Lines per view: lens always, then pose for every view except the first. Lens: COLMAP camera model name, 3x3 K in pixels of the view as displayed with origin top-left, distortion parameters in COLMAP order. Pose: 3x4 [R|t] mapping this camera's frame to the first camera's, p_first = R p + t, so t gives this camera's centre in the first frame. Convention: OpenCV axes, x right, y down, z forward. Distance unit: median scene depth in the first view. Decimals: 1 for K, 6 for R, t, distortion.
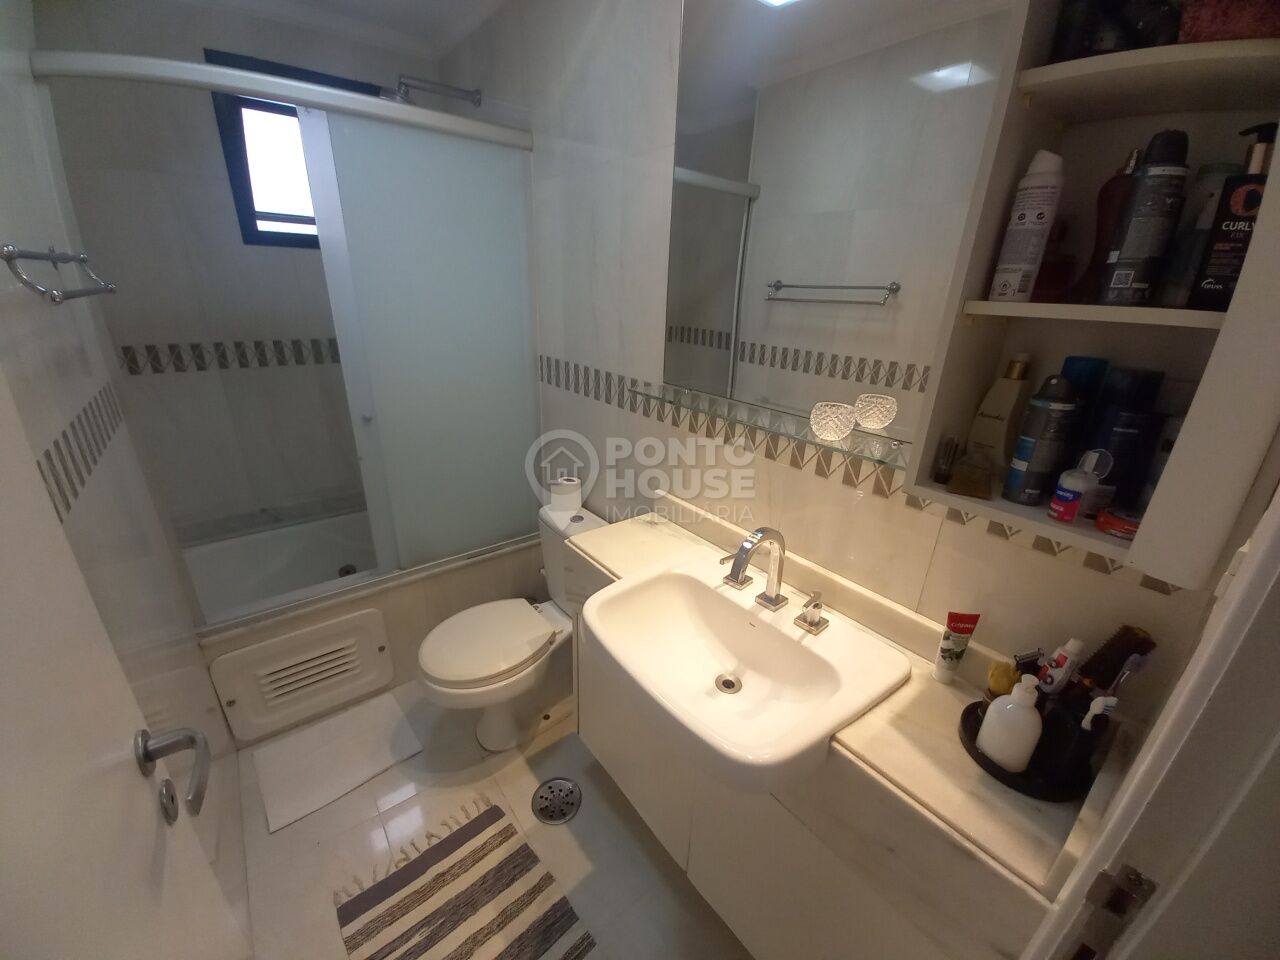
lens RADIAL K [[498.6, 0, 638.8], [0, 498.6, 483.8], [0, 0, 1]] dist [0.016307, -0.010291]
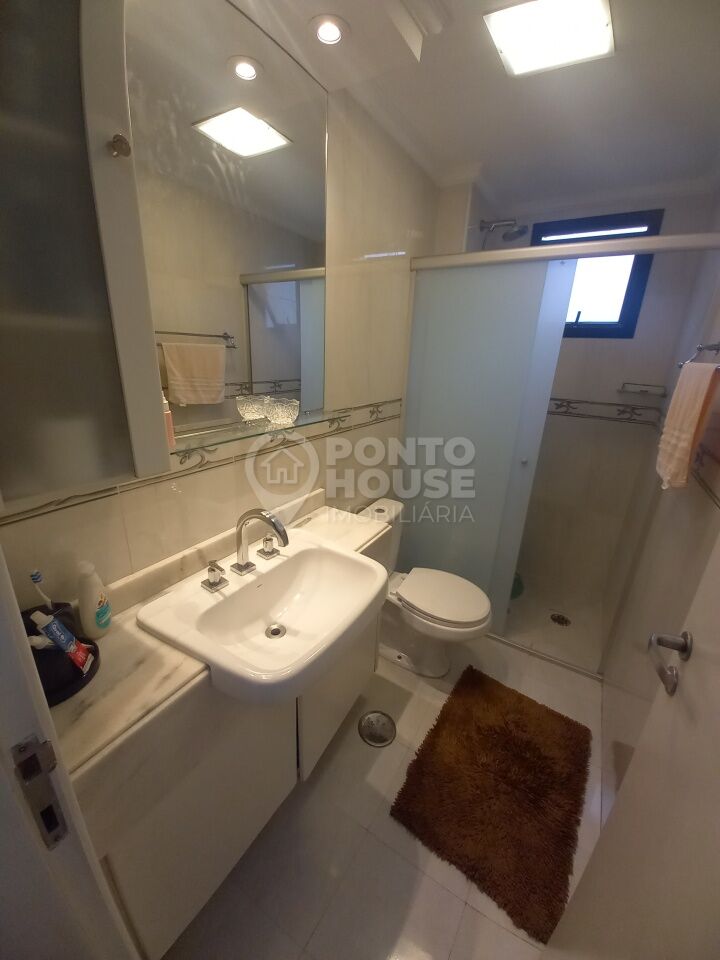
lens RADIAL K [[374.0, 0, 360.0], [0, 374.0, 480.0], [0, 0, 1]] dist [0.016307, -0.010291]
pose [[-0.345165, -0.344299, 0.873109, -0.642810], [0.293876, 0.843854, 0.448940, -0.328350], [-0.891346, 0.411545, -0.190088, 0.817751]]
